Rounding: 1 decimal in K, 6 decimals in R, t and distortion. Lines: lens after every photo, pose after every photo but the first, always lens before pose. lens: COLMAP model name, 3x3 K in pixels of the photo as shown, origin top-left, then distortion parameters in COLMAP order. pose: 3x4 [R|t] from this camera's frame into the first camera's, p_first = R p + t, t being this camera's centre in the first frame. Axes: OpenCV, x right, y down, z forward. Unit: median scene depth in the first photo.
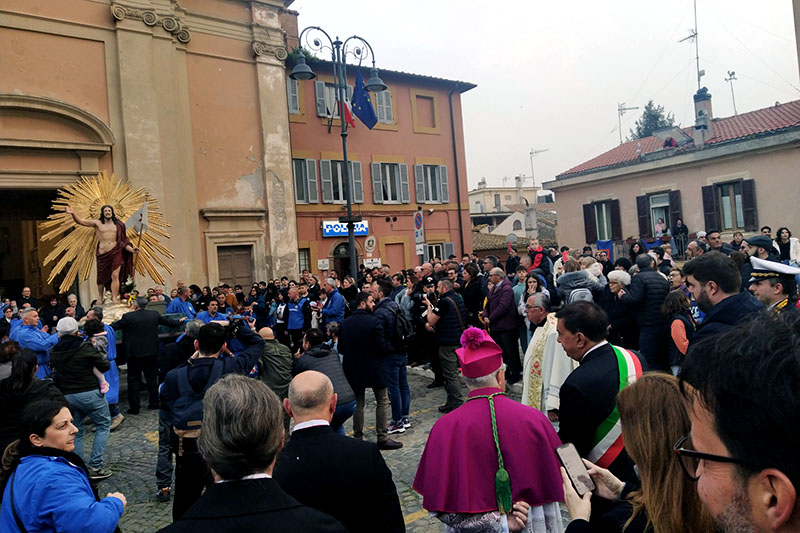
lens RADIAL K [[590.8, 0, 402.4], [0, 590.8, 245.3], [0, 0, 1]] dist [0.107321, -0.136742]
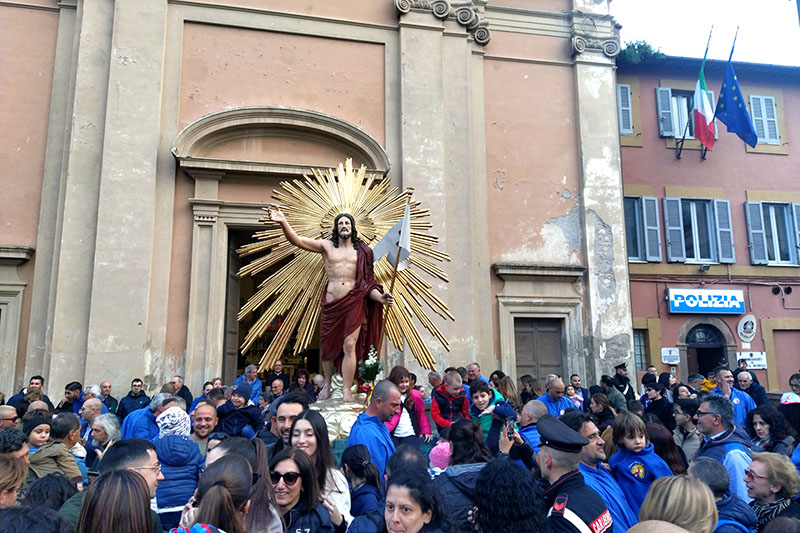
lens RADIAL K [[596.5, 0, 387.1], [0, 596.5, 255.3], [0, 0, 1]] dist [0.083829, -0.131918]
pose [[0.885140, -0.006569, -0.465279, -0.107939], [-0.052169, 0.992196, -0.113253, 0.015490], [0.462392, 0.124518, 0.877889, 0.287172]]
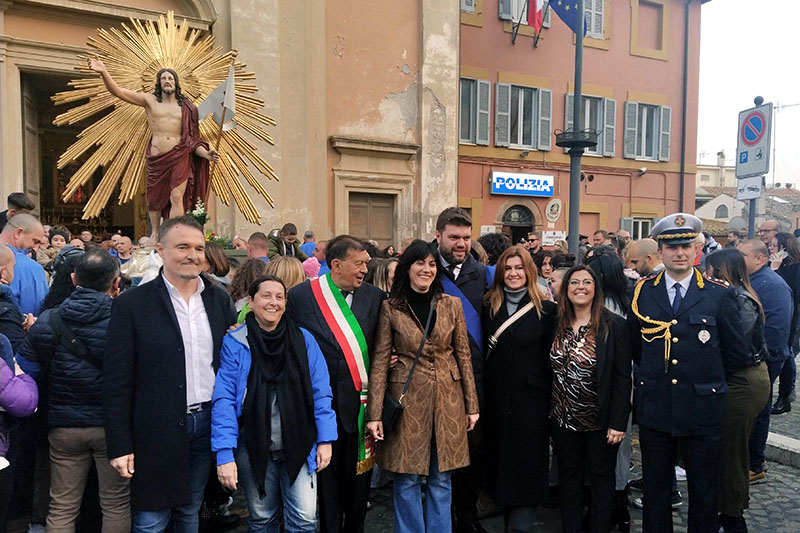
lens RADIAL K [[657.8, 0, 445.8], [0, 657.8, 292.4], [0, 0, 1]] dist [0.095814, -0.131043]
pose [[0.984738, 0.096130, -0.145083, -0.066051], [-0.081579, 0.991318, 0.103122, 0.028204], [0.153737, -0.089713, 0.984031, 0.214393]]
